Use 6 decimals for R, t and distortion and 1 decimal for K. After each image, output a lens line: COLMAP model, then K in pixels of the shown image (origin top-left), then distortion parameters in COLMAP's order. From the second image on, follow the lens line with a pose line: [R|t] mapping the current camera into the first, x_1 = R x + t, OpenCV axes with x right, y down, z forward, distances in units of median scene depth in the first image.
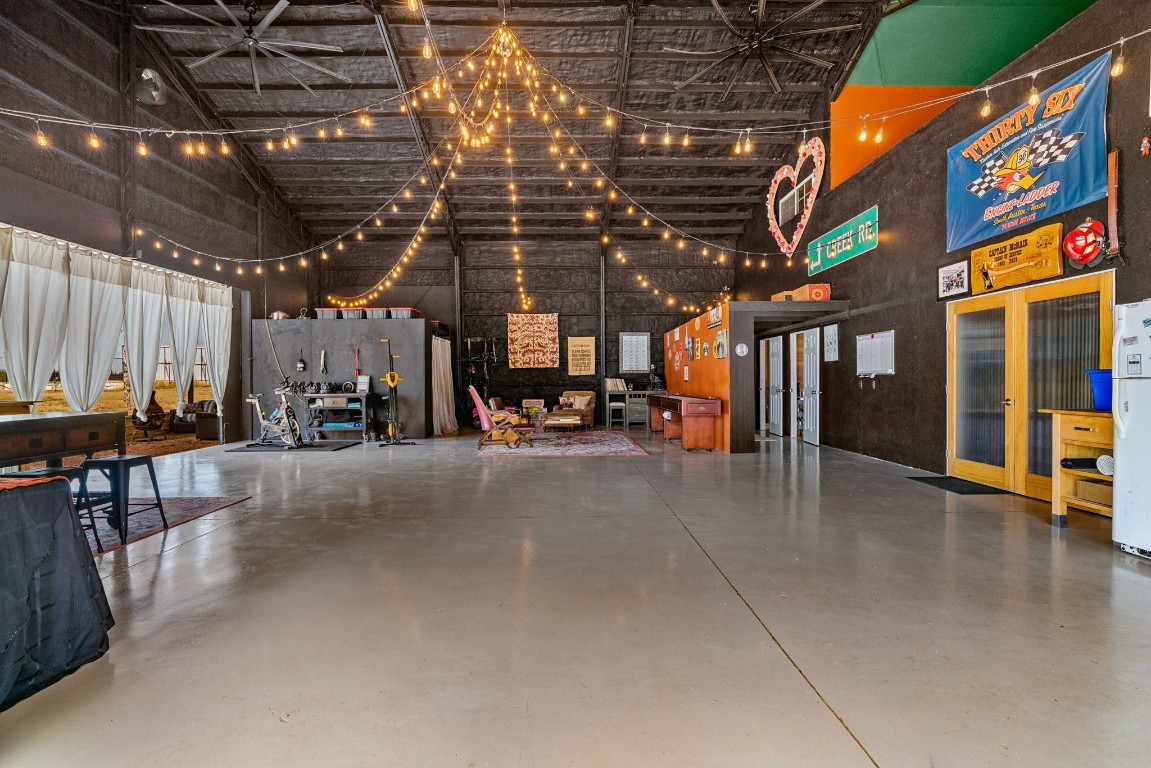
lens RADIAL K [[516.6, 0, 572.4], [0, 516.6, 386.7], [0, 0, 1]] dist [-0.002479, 0.000001]
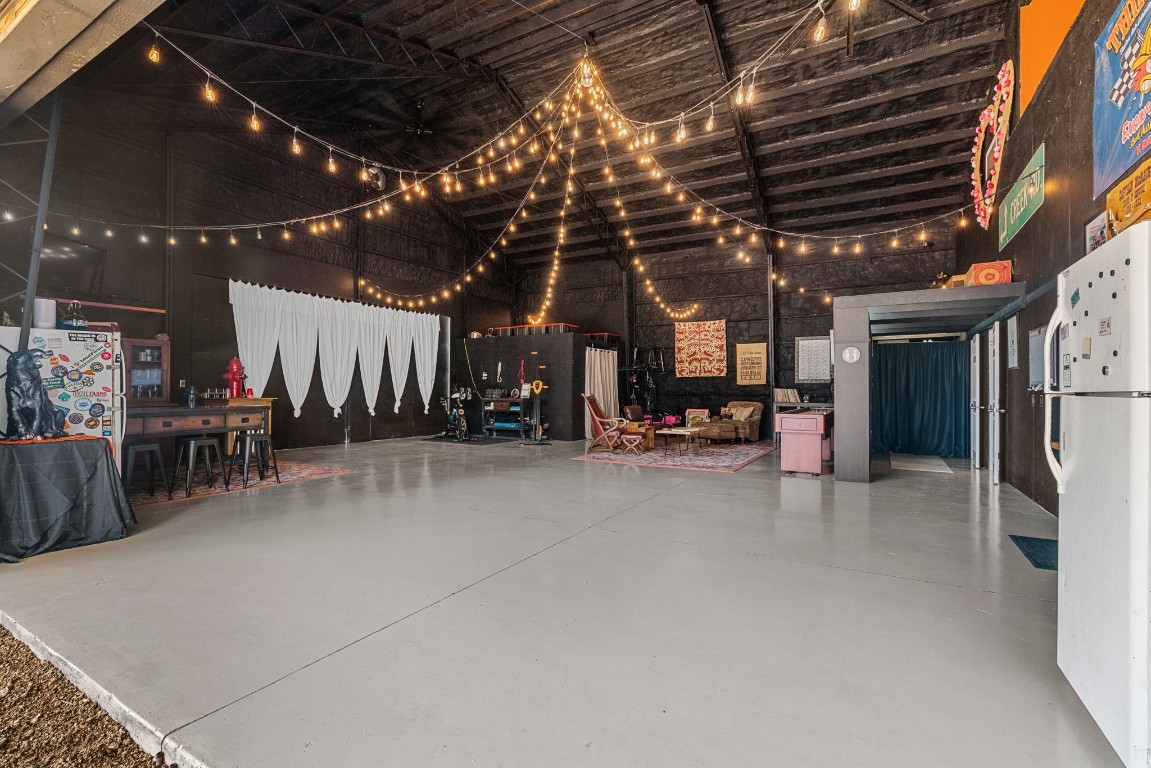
lens RADIAL K [[510.8, 0, 572.0], [0, 510.8, 387.9], [0, 0, 1]] dist [-0.007544, 0.000043]
pose [[0.851882, 0.011939, -0.523598, 0.245332], [-0.019272, 0.999778, -0.008558, -0.002704], [0.523380, 0.017381, 0.851922, 0.056846]]
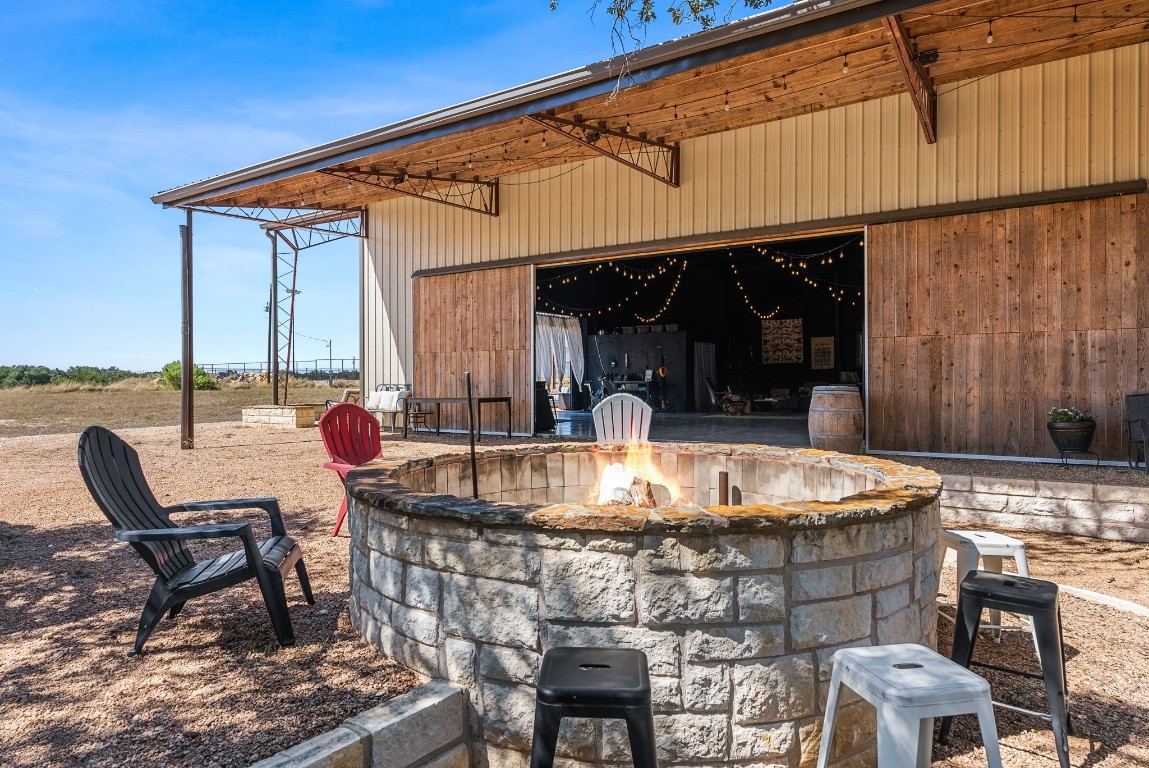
lens RADIAL K [[684.8, 0, 574.5], [0, 684.8, 384.0], [0, 0, 1]] dist [-0.000774, 0.000157]
pose [[0.831768, 0.006392, -0.555087, 0.459031], [-0.009975, 0.999944, -0.003433, 0.025473], [0.555034, 0.008392, 0.831785, -0.691365]]
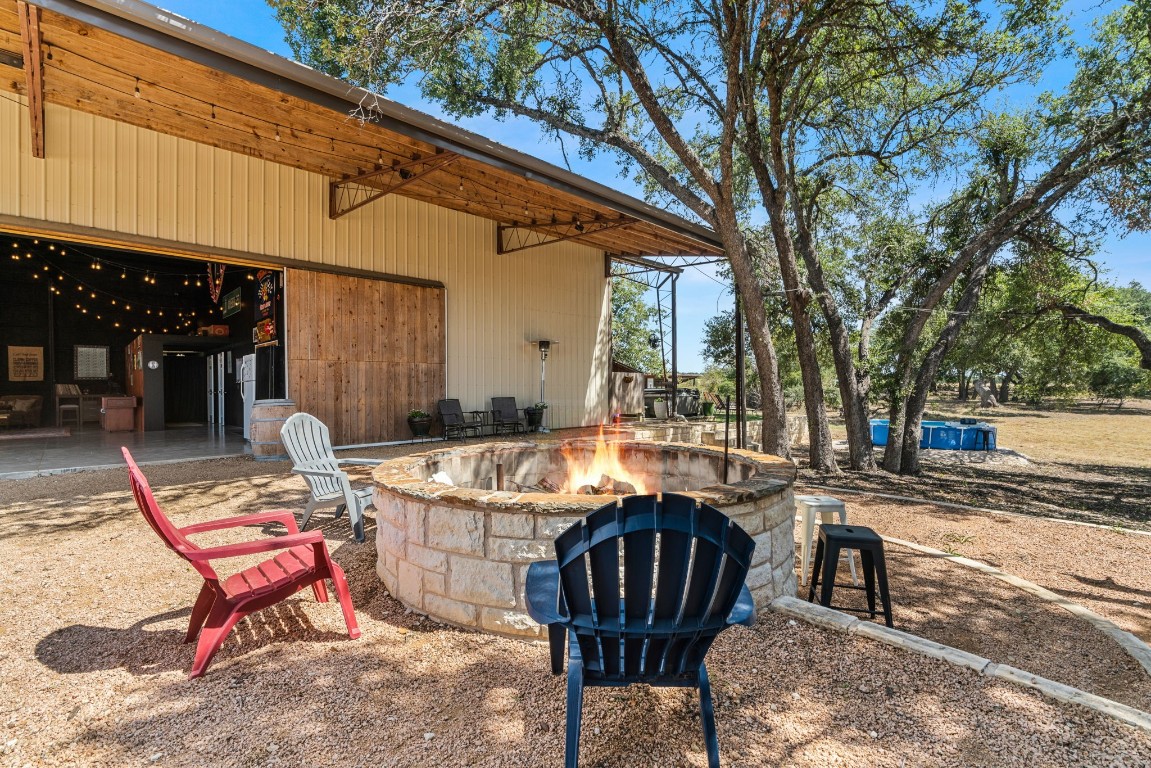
lens RADIAL K [[516.6, 0, 572.4], [0, 516.6, 386.7], [0, 0, 1]] dist [-0.002479, 0.000001]
pose [[0.721459, 0.000302, 0.692457, 0.106553], [0.012012, 0.999844, -0.012951, 0.019586], [-0.692353, 0.017661, 0.721343, -0.652023]]
